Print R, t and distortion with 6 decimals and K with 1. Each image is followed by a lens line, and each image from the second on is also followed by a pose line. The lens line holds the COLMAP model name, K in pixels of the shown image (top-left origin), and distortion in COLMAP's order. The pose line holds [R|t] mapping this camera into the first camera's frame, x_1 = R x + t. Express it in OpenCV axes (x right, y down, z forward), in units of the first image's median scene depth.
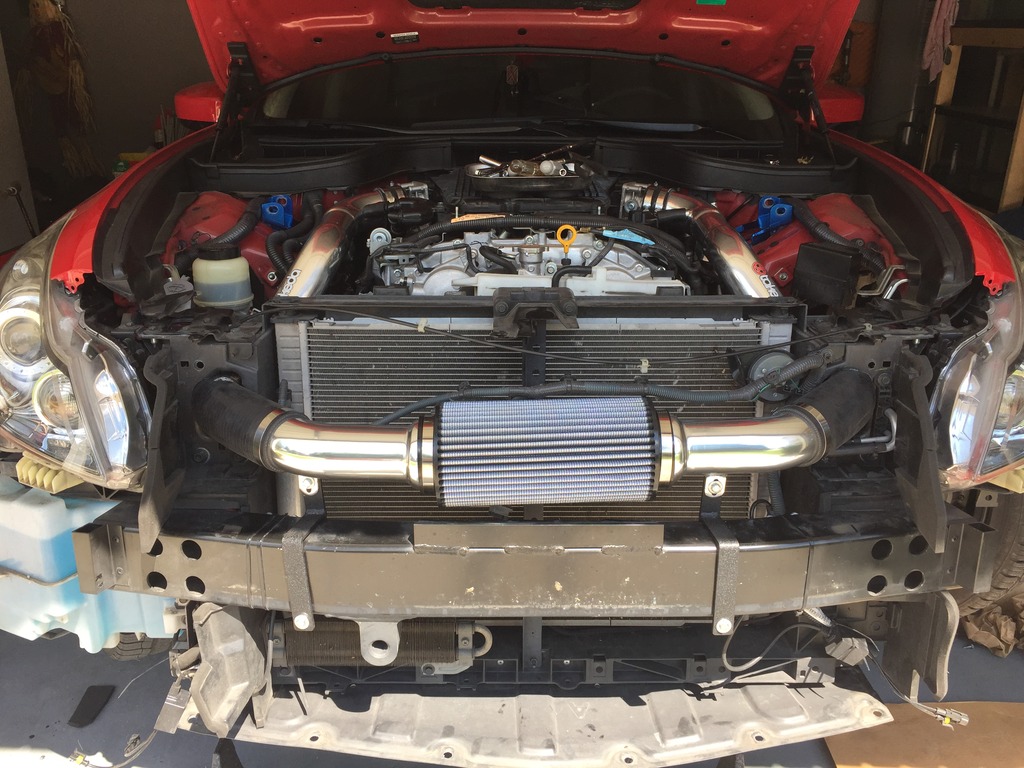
lens RADIAL K [[868.2, 0, 529.0], [0, 868.2, 384.1], [0, 0, 1]] dist [0.061072, -0.051736]
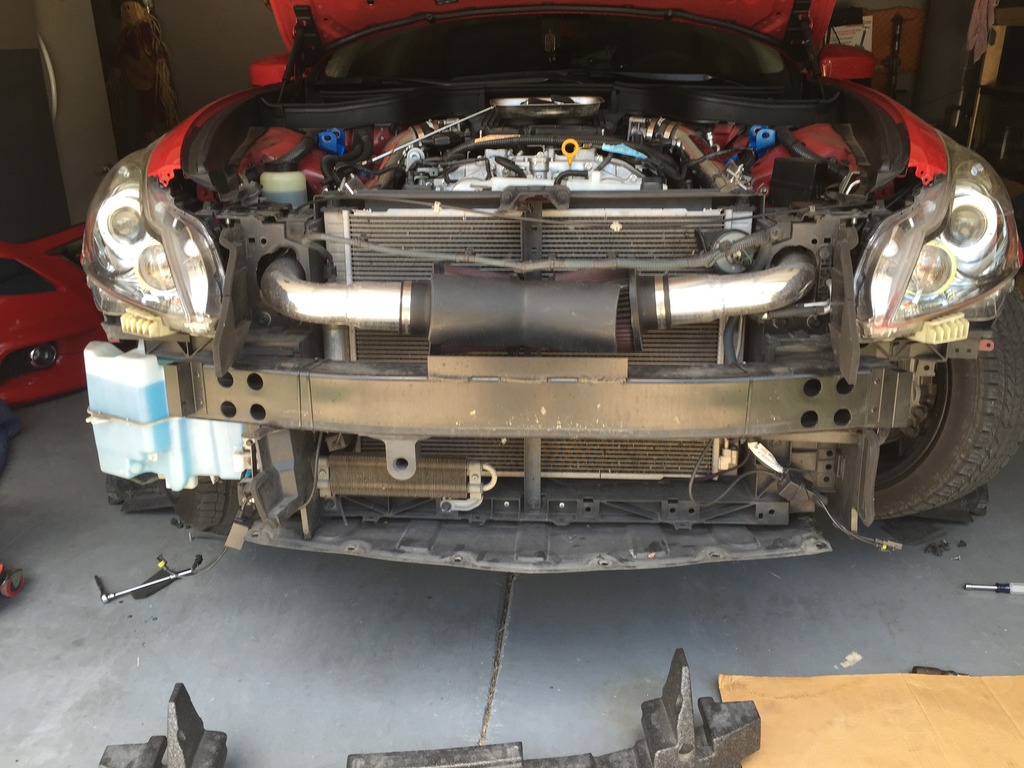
lens RADIAL K [[868.2, 0, 530.2], [0, 868.2, 391.4], [0, 0, 1]] dist [0.061072, -0.051736]
pose [[0.997292, 0.015114, -0.071979, 0.080060], [-0.015167, 0.999885, -0.000186, 0.158972], [0.071968, 0.001277, 0.997406, -0.179063]]
